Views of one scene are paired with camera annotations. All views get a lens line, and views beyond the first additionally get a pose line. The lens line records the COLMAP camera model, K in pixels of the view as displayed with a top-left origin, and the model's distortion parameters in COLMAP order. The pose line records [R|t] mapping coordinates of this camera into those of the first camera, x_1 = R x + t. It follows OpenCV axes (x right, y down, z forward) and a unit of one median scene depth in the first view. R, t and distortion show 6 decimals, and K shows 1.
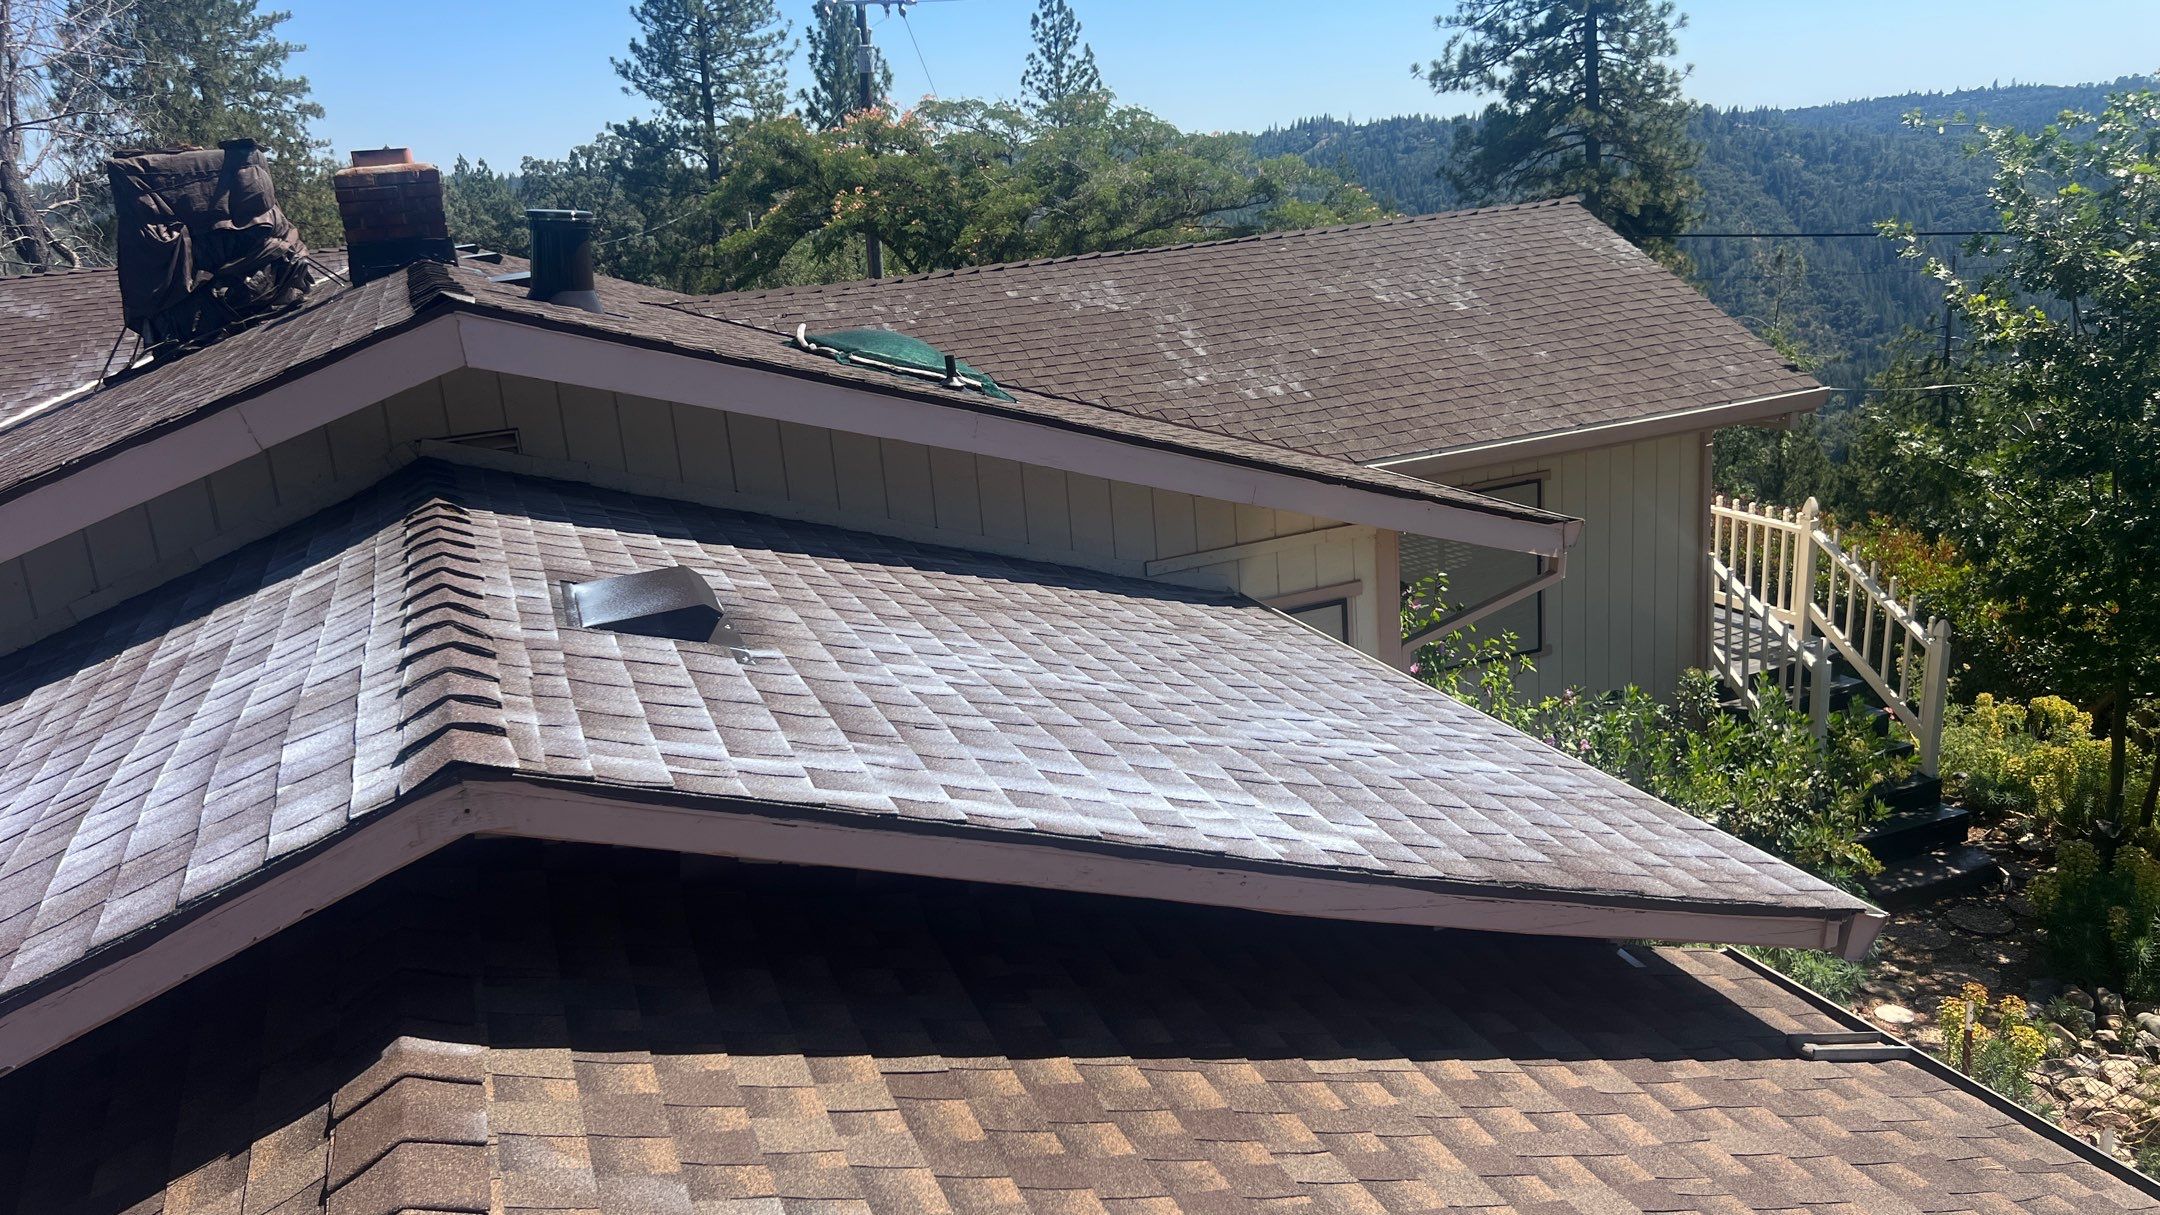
lens RADIAL K [[1626.4, 0, 1078.3], [0, 1626.4, 592.3], [0, 0, 1]] dist [0.058610, -0.076016]
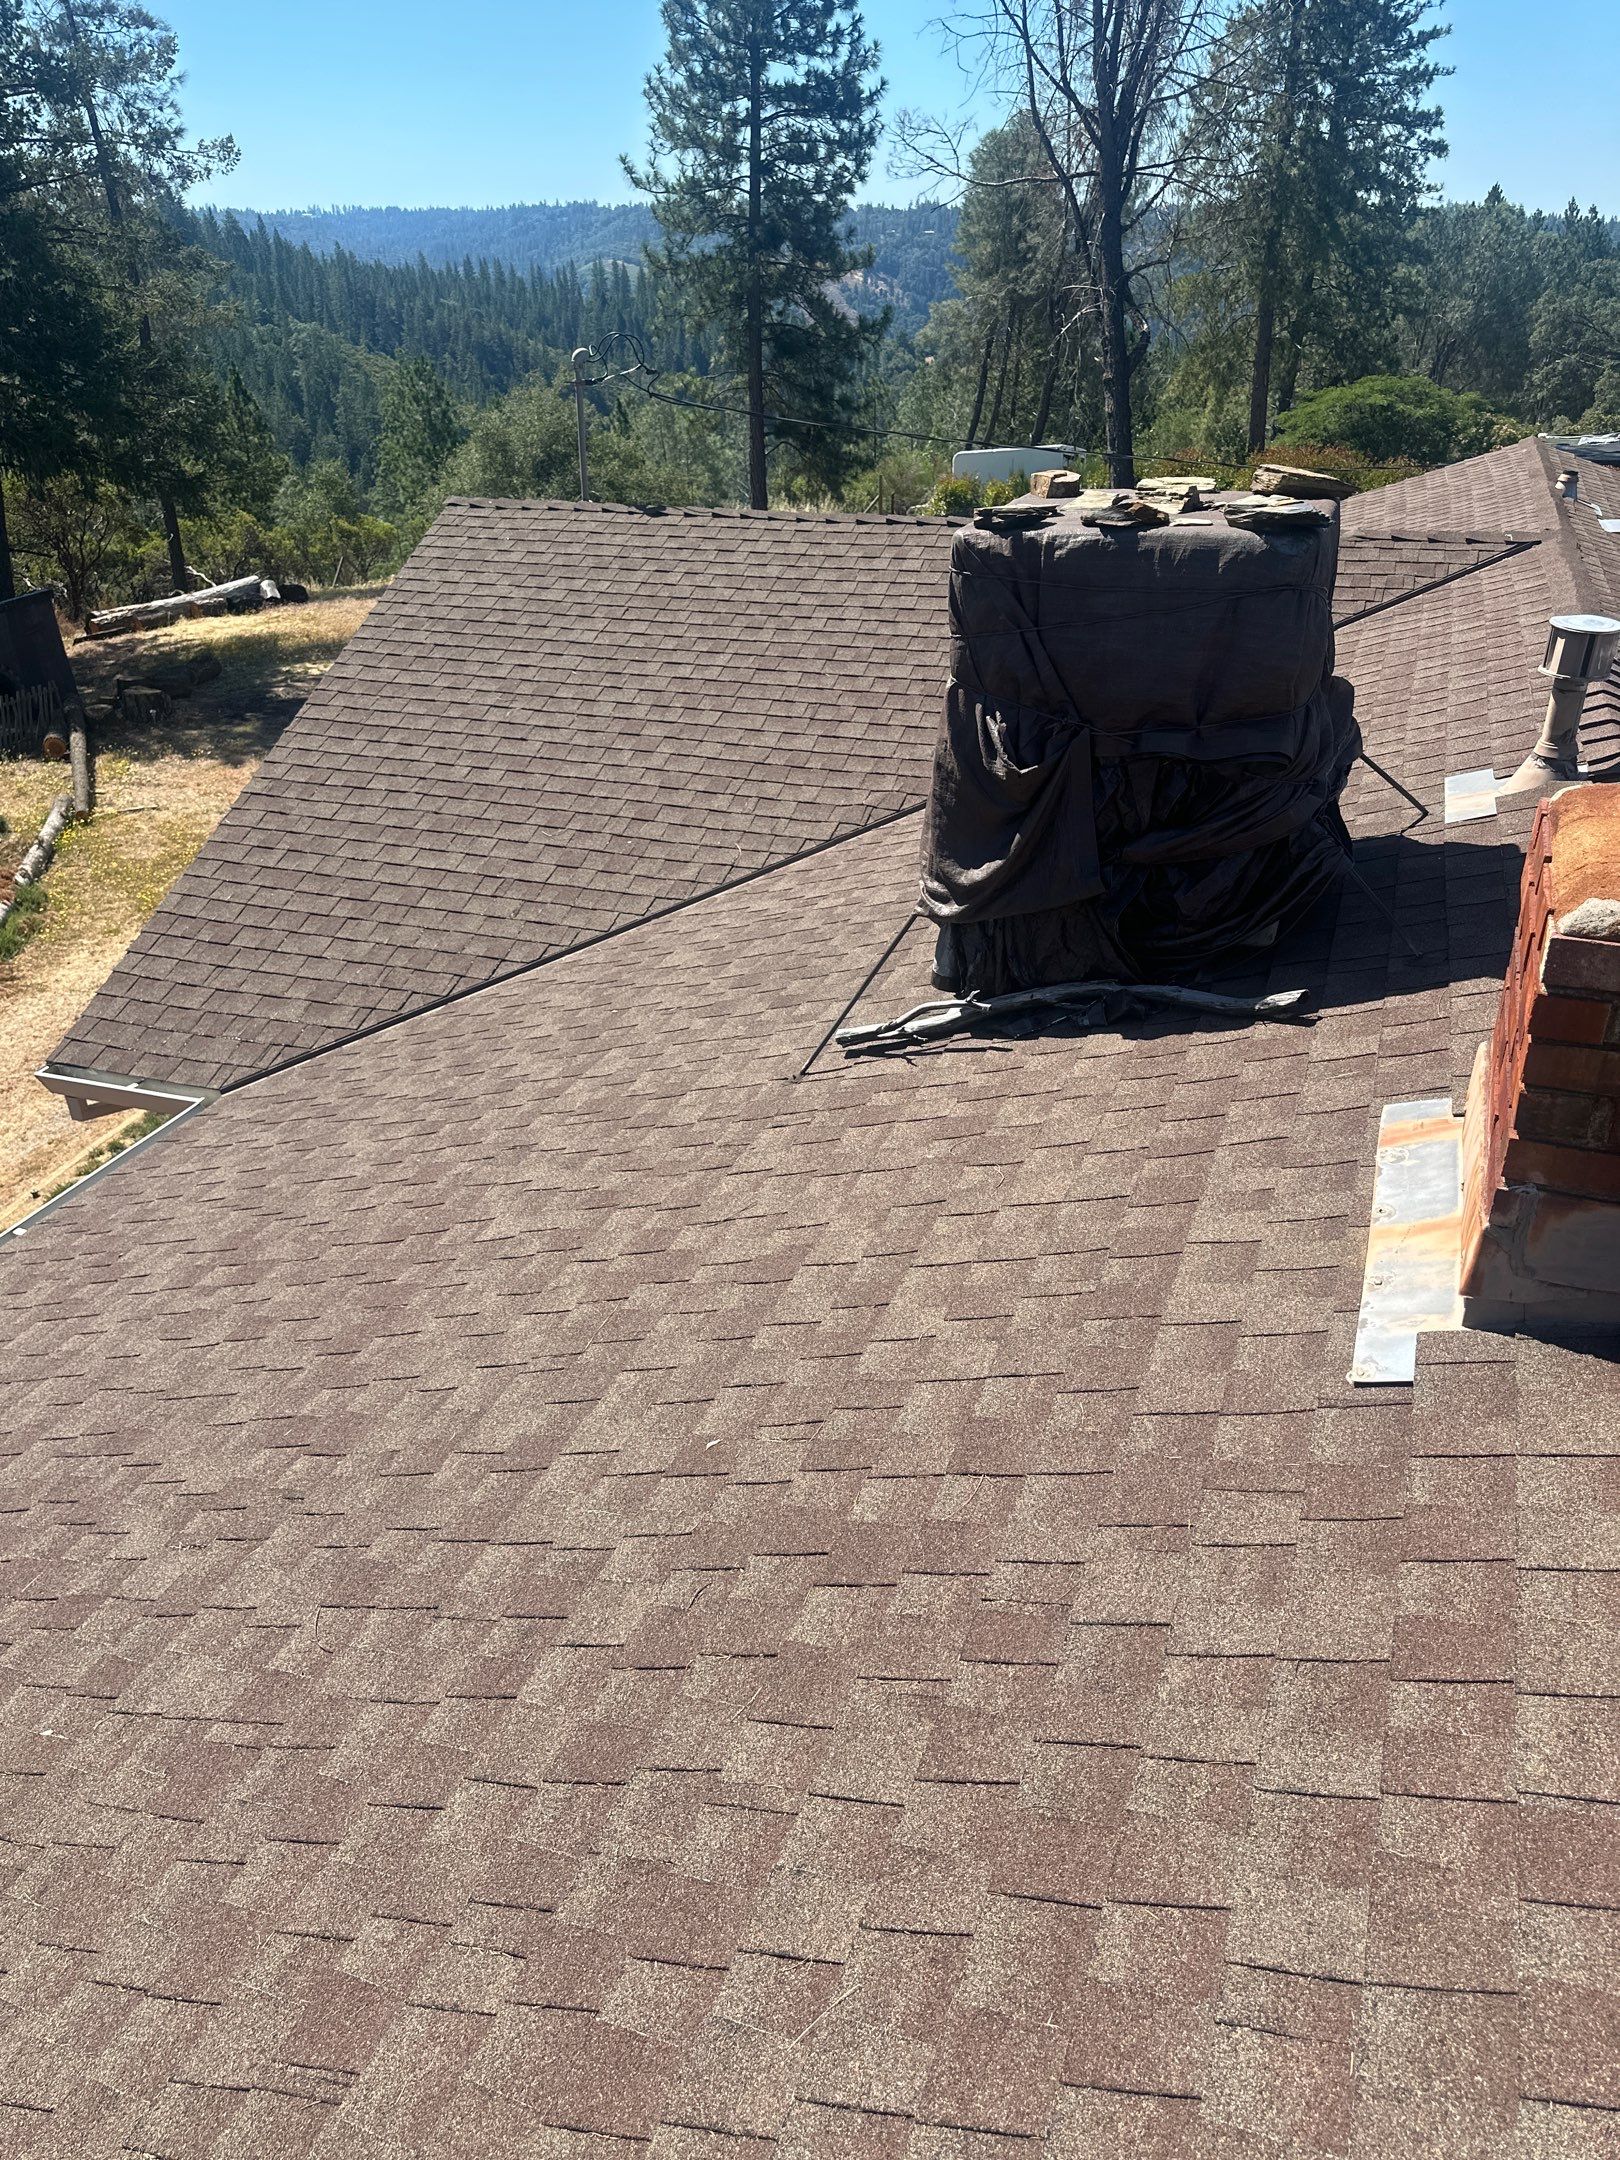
lens RADIAL K [[1524.8, 0, 823.4], [0, 1524.8, 1083.6], [0, 0, 1]] dist [0.053314, -0.061803]
pose [[0.734369, 0.375070, -0.565708, -0.301421], [-0.213946, 0.918879, 0.331494, -0.214191], [0.644150, -0.122408, 0.755041, 0.577003]]
